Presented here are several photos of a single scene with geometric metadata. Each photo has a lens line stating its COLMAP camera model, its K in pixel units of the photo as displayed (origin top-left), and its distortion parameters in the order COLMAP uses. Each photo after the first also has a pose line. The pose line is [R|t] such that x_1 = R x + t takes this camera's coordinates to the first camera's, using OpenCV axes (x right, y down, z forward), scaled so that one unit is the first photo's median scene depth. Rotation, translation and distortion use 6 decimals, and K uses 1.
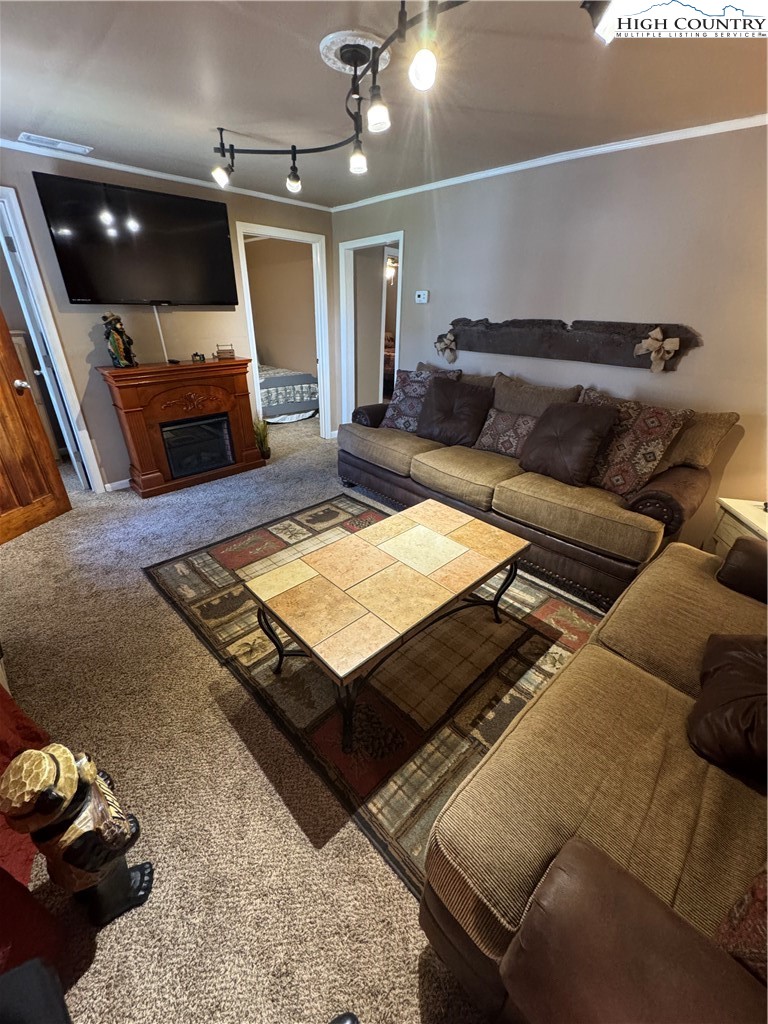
lens RADIAL K [[408.4, 0, 380.4], [0, 408.4, 509.1], [0, 0, 1]] dist [-0.002875, 0.000579]
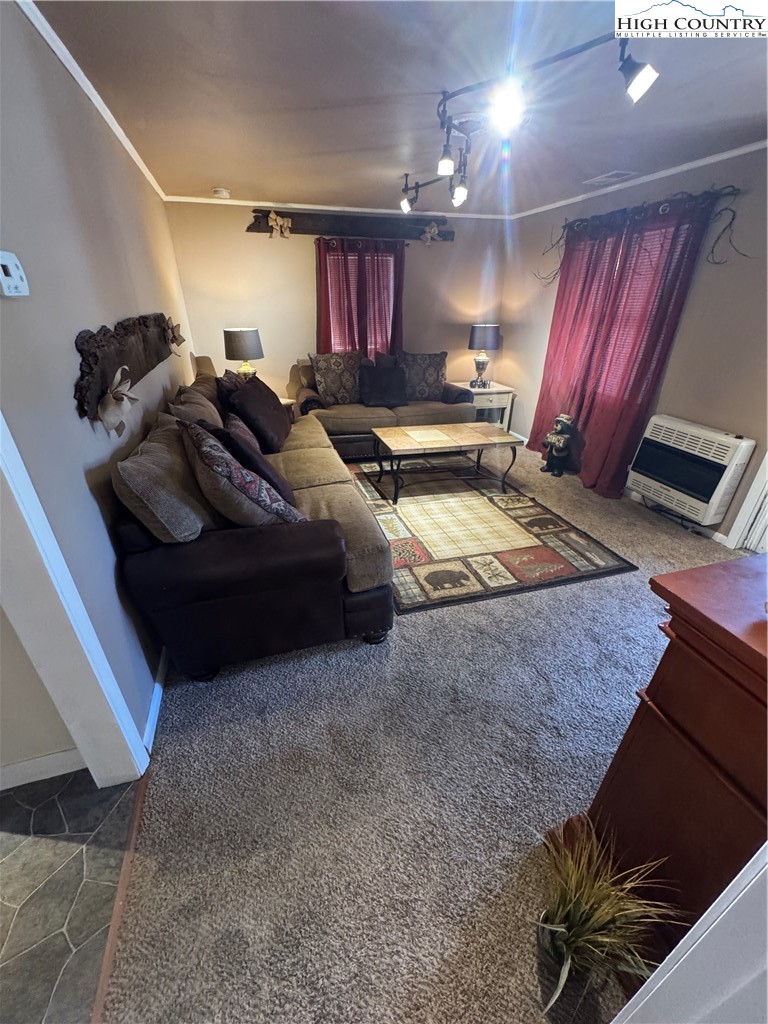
lens RADIAL K [[408.4, 0, 382.9], [0, 408.4, 513.2], [0, 0, 1]] dist [-0.002875, 0.000579]
pose [[-0.887001, -0.236657, 0.396514, -0.342424], [0.185340, 0.604026, 0.775114, -0.753098], [-0.422941, 0.761017, -0.491909, 1.469842]]
